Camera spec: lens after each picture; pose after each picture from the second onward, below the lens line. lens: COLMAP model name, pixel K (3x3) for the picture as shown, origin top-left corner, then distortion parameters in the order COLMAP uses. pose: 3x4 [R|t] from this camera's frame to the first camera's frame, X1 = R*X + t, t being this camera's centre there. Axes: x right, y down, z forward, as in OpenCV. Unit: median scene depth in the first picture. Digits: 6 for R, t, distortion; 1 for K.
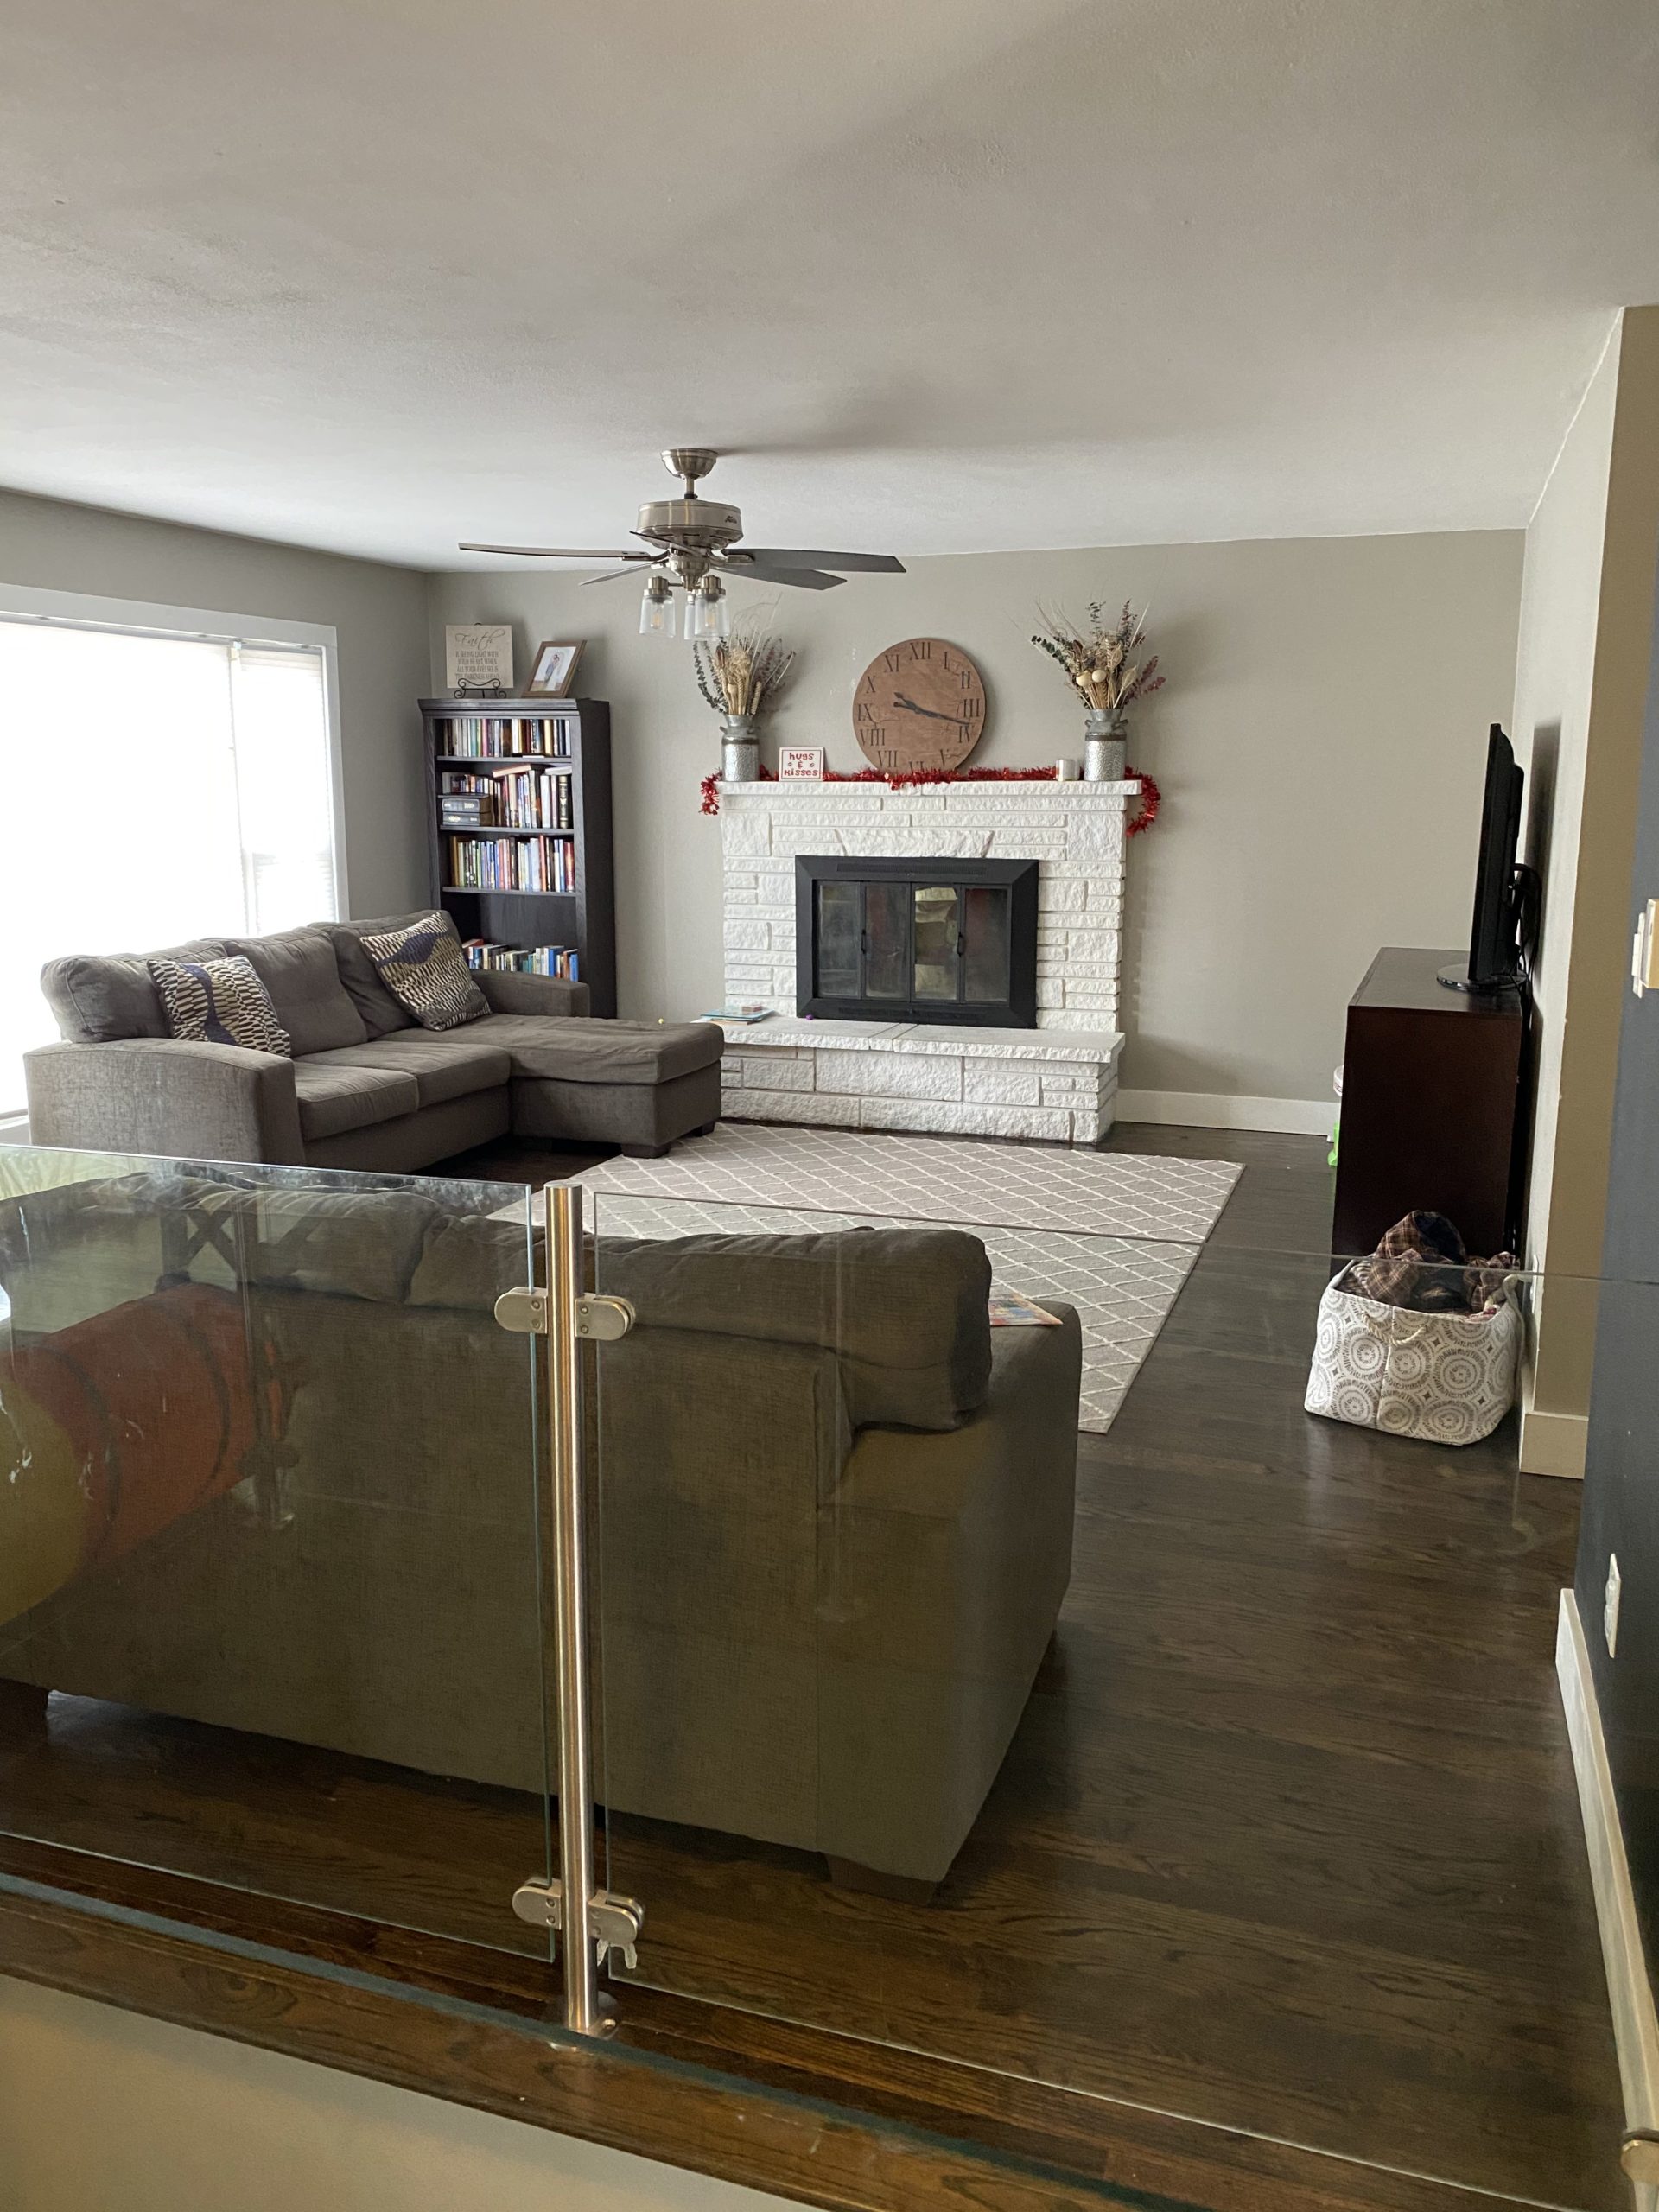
lens RADIAL K [[1673.0, 0, 829.5], [0, 1673.0, 1106.0], [0, 0, 1]] dist [-0.001450, -0.000443]
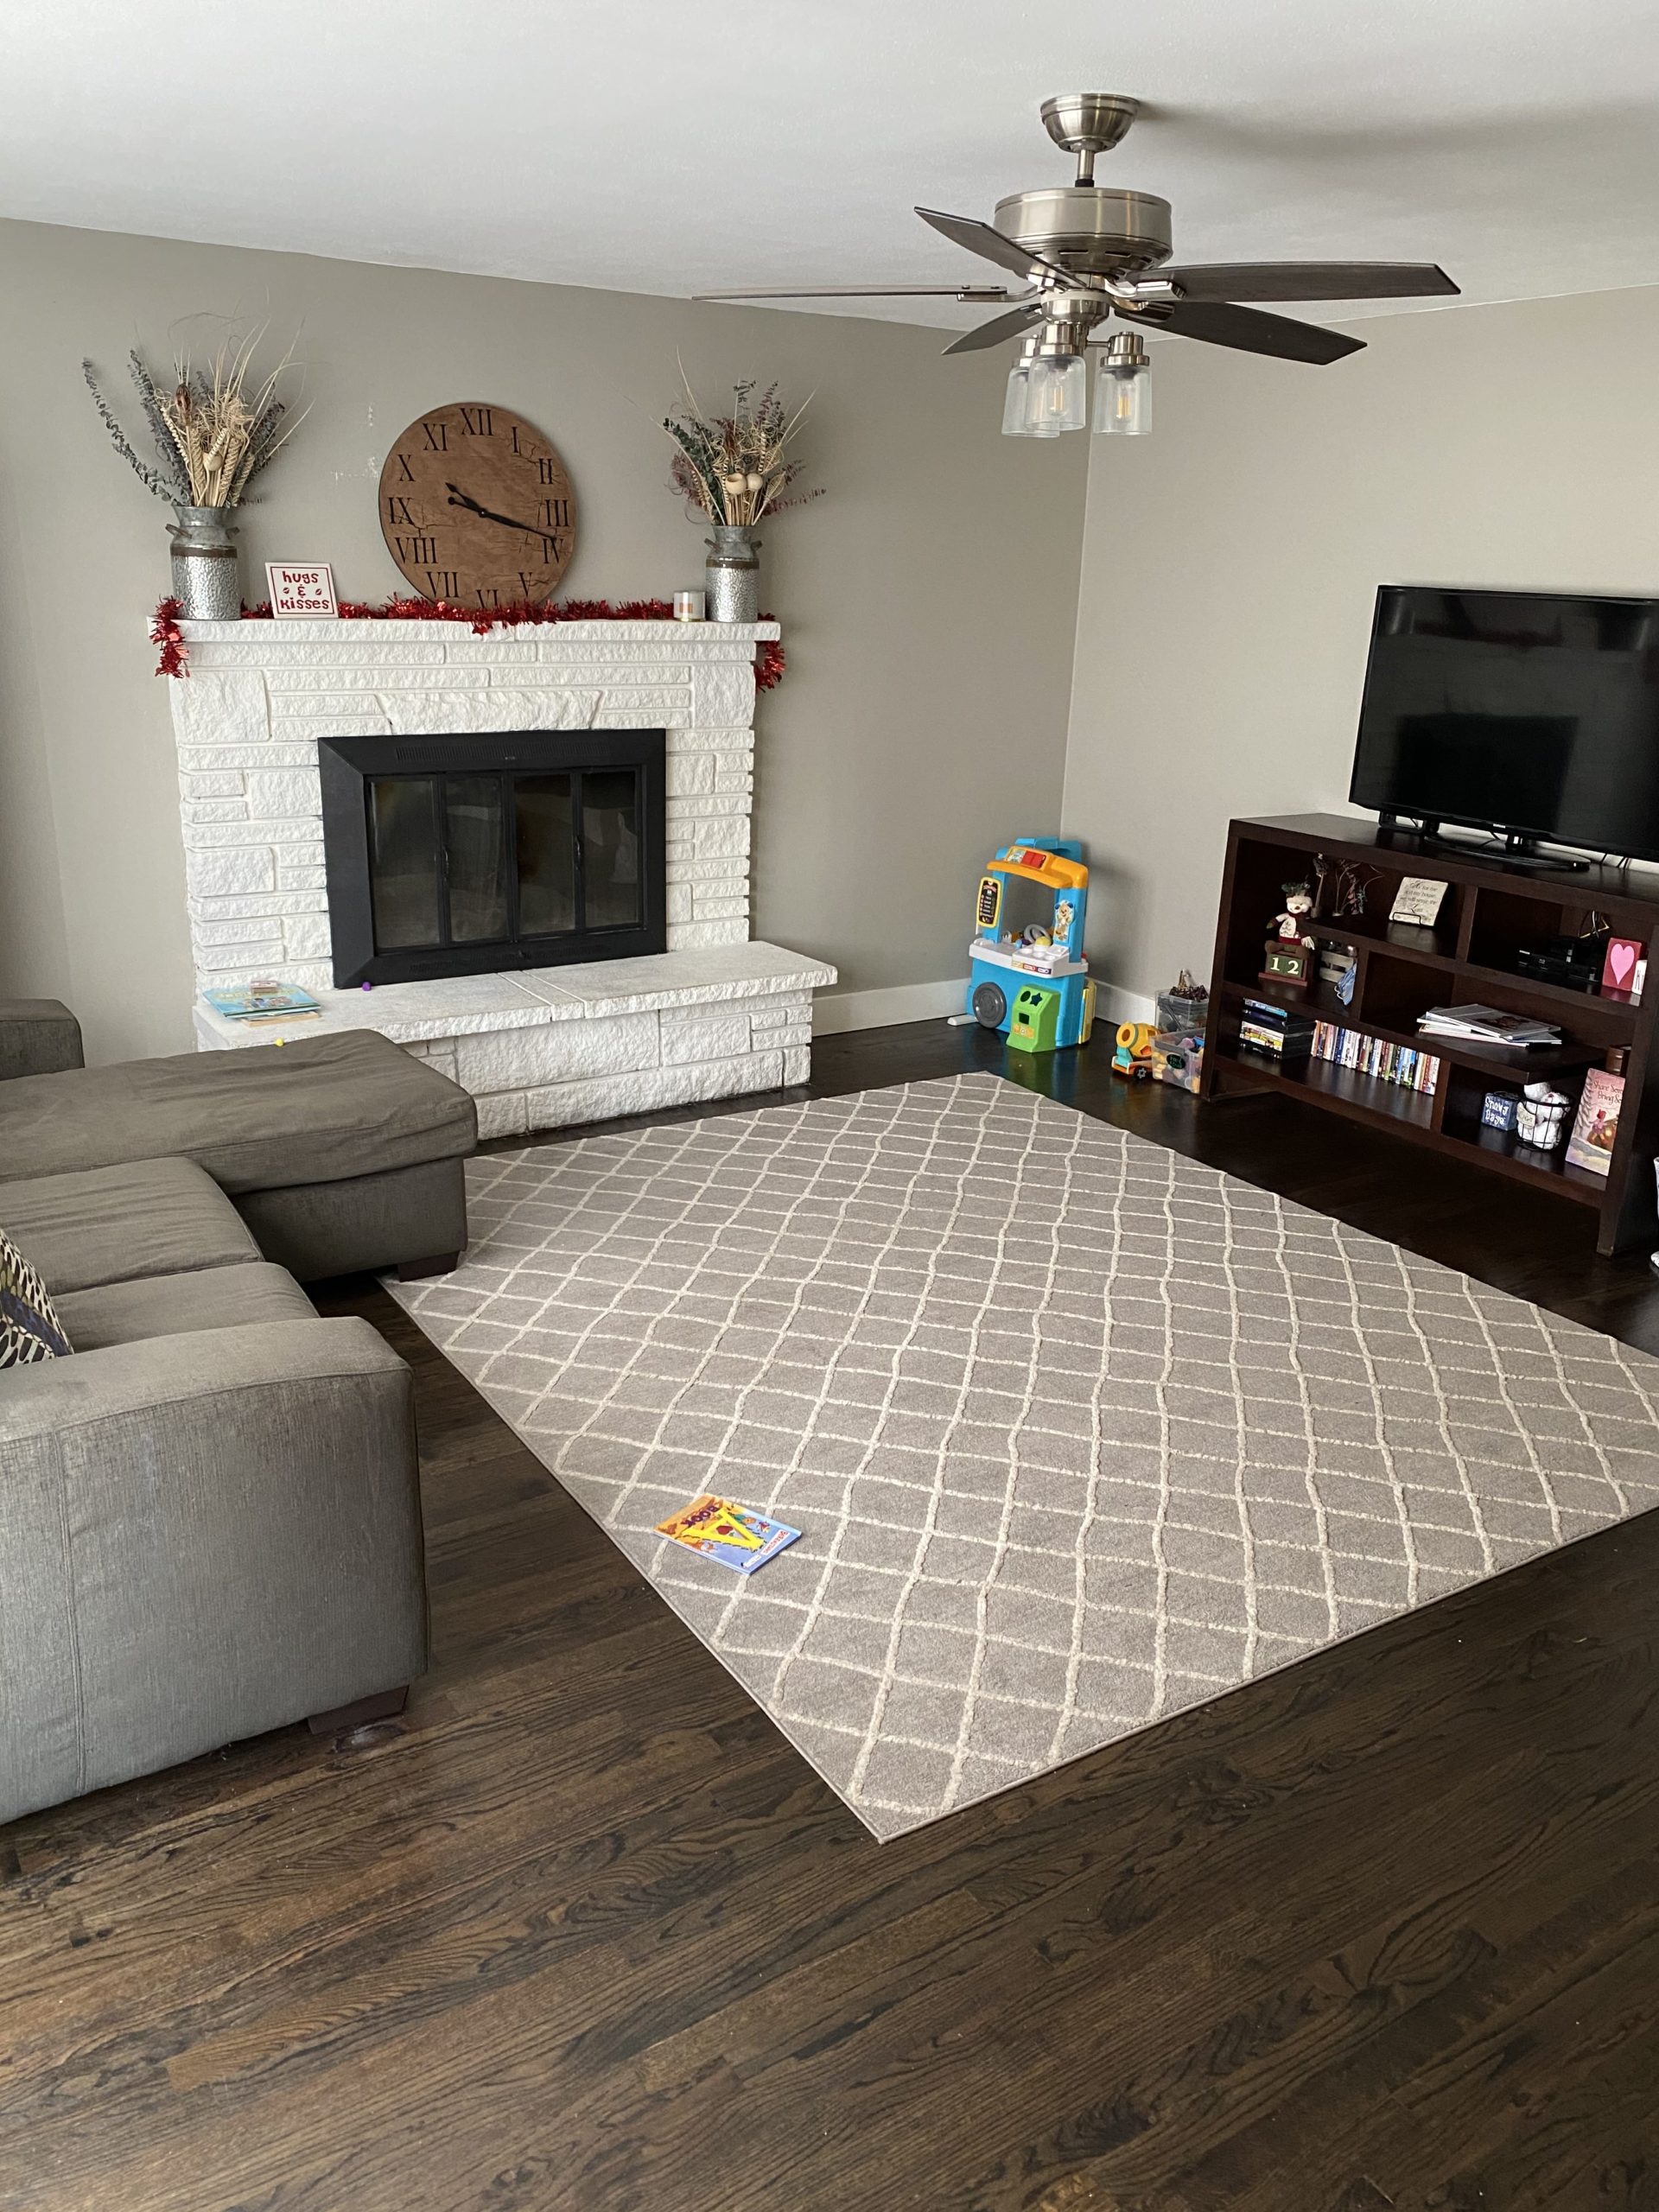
lens RADIAL K [[1603.9, 0, 830.0], [0, 1603.9, 1149.3], [0, 0, 1]] dist [0.008128, -0.210020]
pose [[0.593160, -0.249837, 0.765338, -0.422166], [0.122984, 0.967592, 0.220544, -0.112634], [-0.795636, -0.036694, 0.604663, 0.492629]]
